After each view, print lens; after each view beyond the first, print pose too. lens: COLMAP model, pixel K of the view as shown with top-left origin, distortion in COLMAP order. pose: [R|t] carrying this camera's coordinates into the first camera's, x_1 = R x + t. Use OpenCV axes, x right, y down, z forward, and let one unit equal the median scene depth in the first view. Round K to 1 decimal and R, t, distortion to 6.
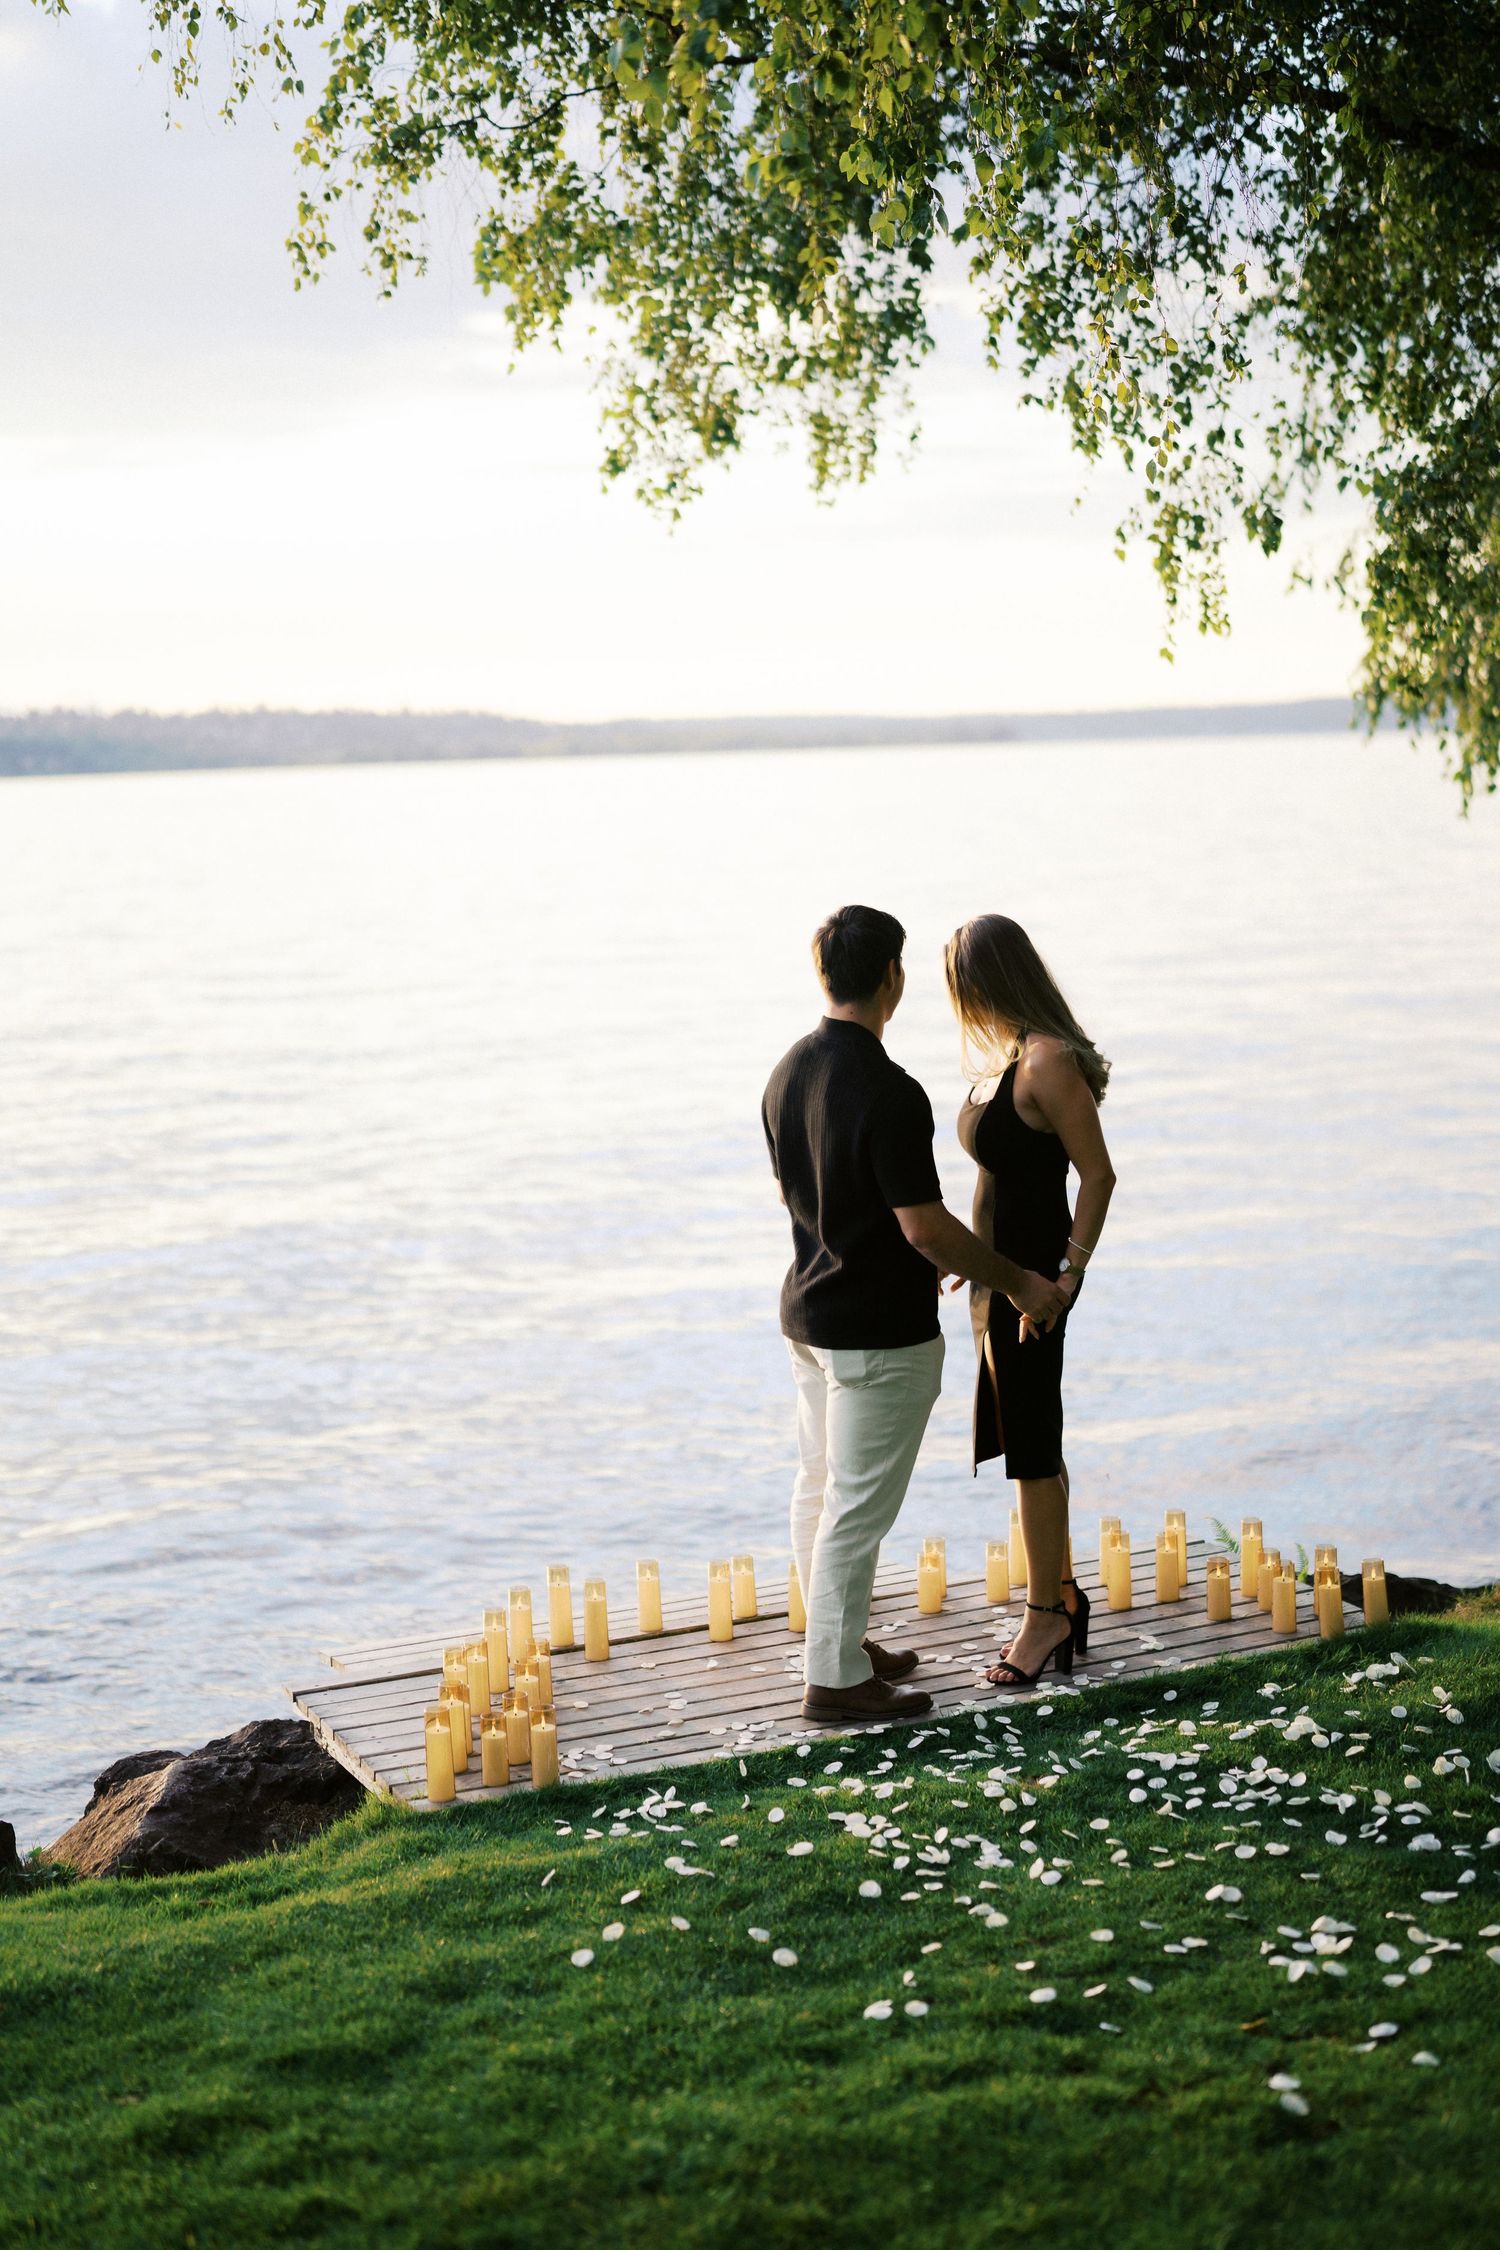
lens RADIAL K [[3062.2, 0, 742.1], [0, 3062.2, 1135.4], [0, 0, 1]] dist [-0.147512, 0.931642]
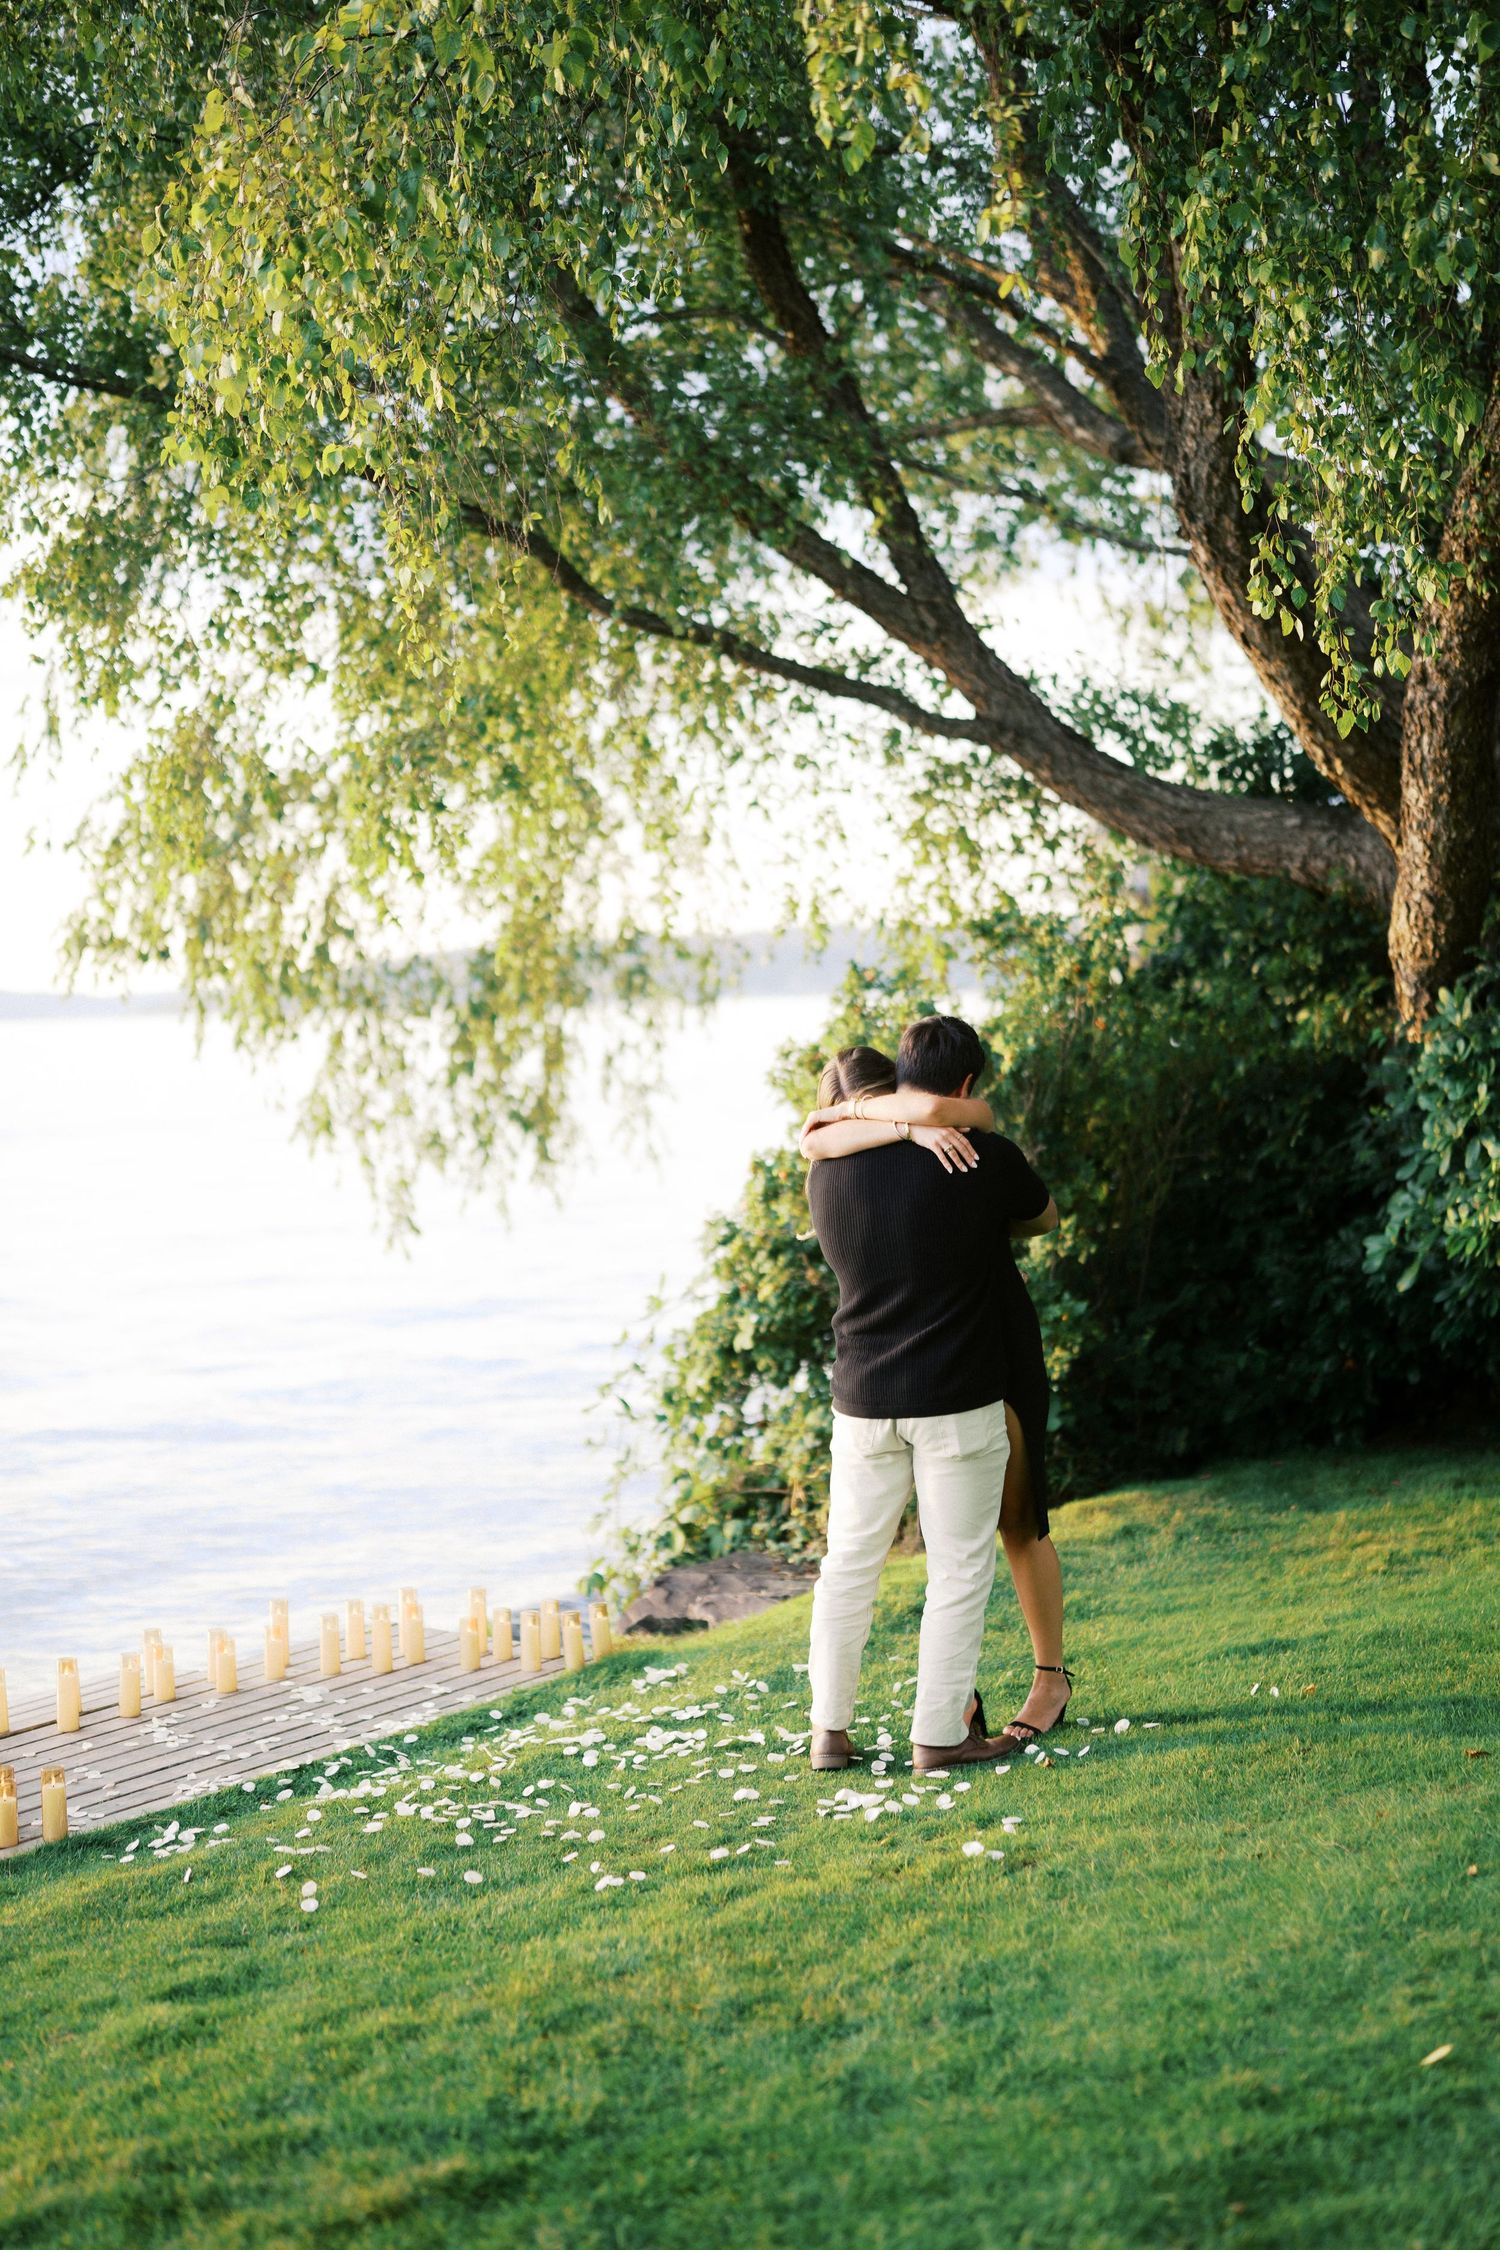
lens RADIAL K [[3060.8, 0, 760.8], [0, 3060.8, 1116.2], [0, 0, 1]] dist [-0.130940, 0.806353]
pose [[0.858480, -0.010338, 0.512743, -0.409320], [0.063358, 0.994276, -0.086033, 0.061649], [-0.508919, 0.106344, 0.854220, -0.113822]]
